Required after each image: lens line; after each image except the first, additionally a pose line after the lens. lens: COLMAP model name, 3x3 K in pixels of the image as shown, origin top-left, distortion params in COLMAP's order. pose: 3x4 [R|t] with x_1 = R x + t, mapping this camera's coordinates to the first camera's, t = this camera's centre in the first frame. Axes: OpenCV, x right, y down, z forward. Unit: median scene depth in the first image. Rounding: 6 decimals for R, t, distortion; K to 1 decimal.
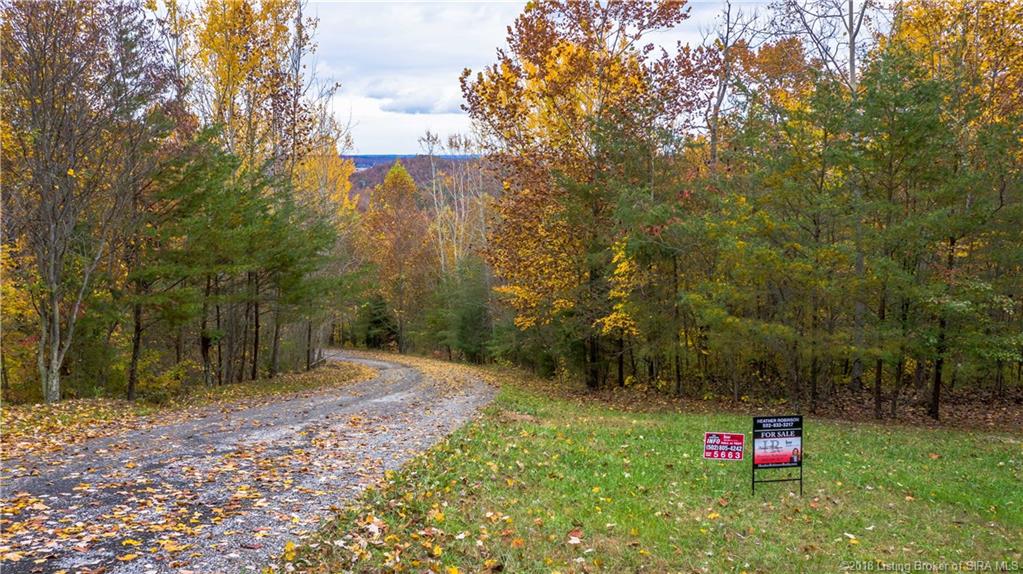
lens RADIAL K [[829.7, 0, 513.4], [0, 829.7, 283.1], [0, 0, 1]] dist [0.005924, 0.039289]
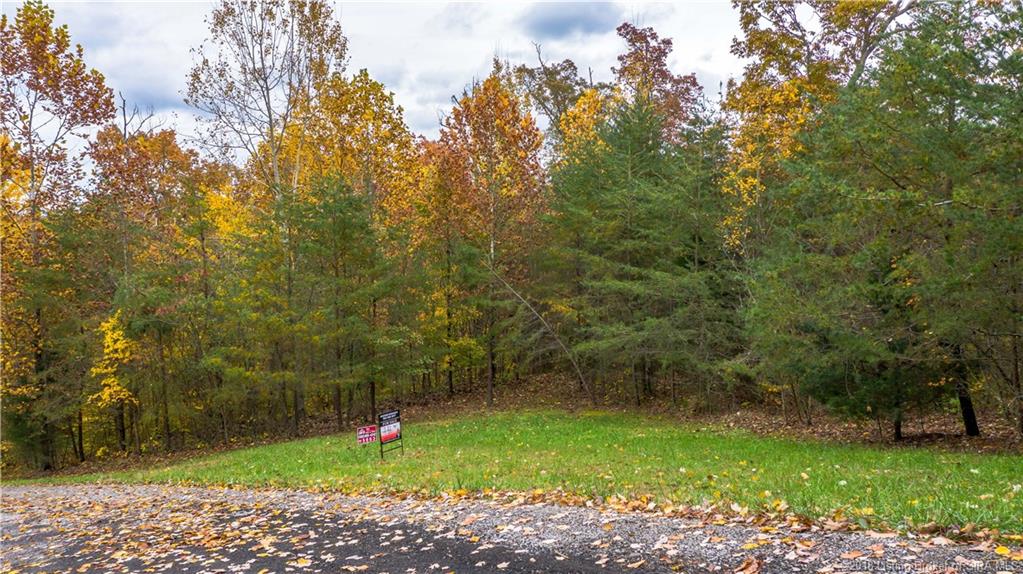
lens RADIAL K [[829.7, 0, 513.3], [0, 829.7, 282.7], [0, 0, 1]] dist [0.005924, 0.039289]
pose [[0.682956, -0.055289, 0.728364, -0.735291], [0.110460, 0.993482, -0.028160, -0.027785], [-0.722060, 0.099687, 0.684611, -0.382677]]
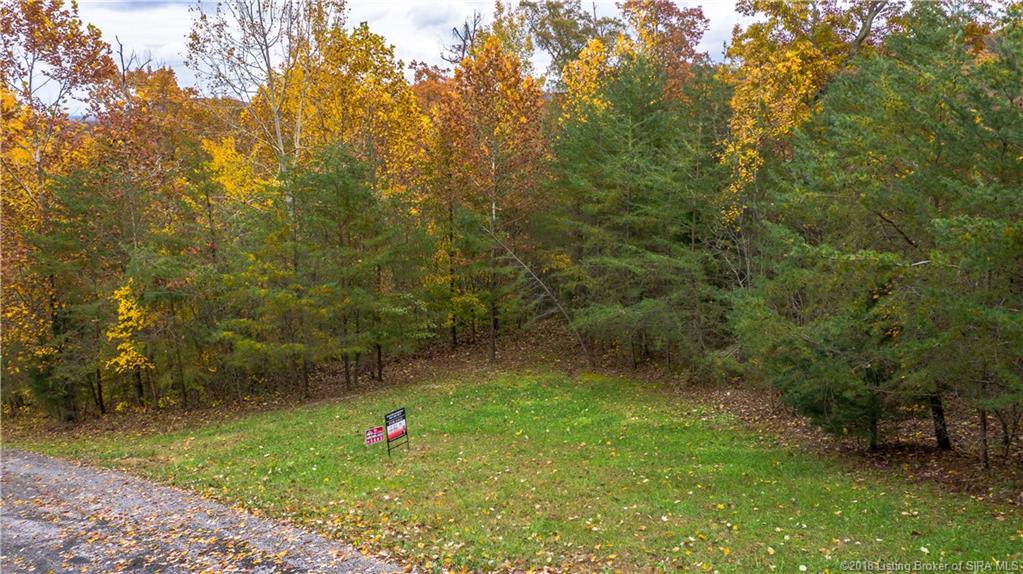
lens RADIAL K [[829.7, 0, 514.6], [0, 829.7, 280.5], [0, 0, 1]] dist [0.005924, 0.039289]
pose [[0.685481, -0.140774, 0.714351, -0.752251], [0.110159, 0.989888, 0.089367, -0.253754], [-0.719709, 0.017433, 0.694057, -0.447850]]
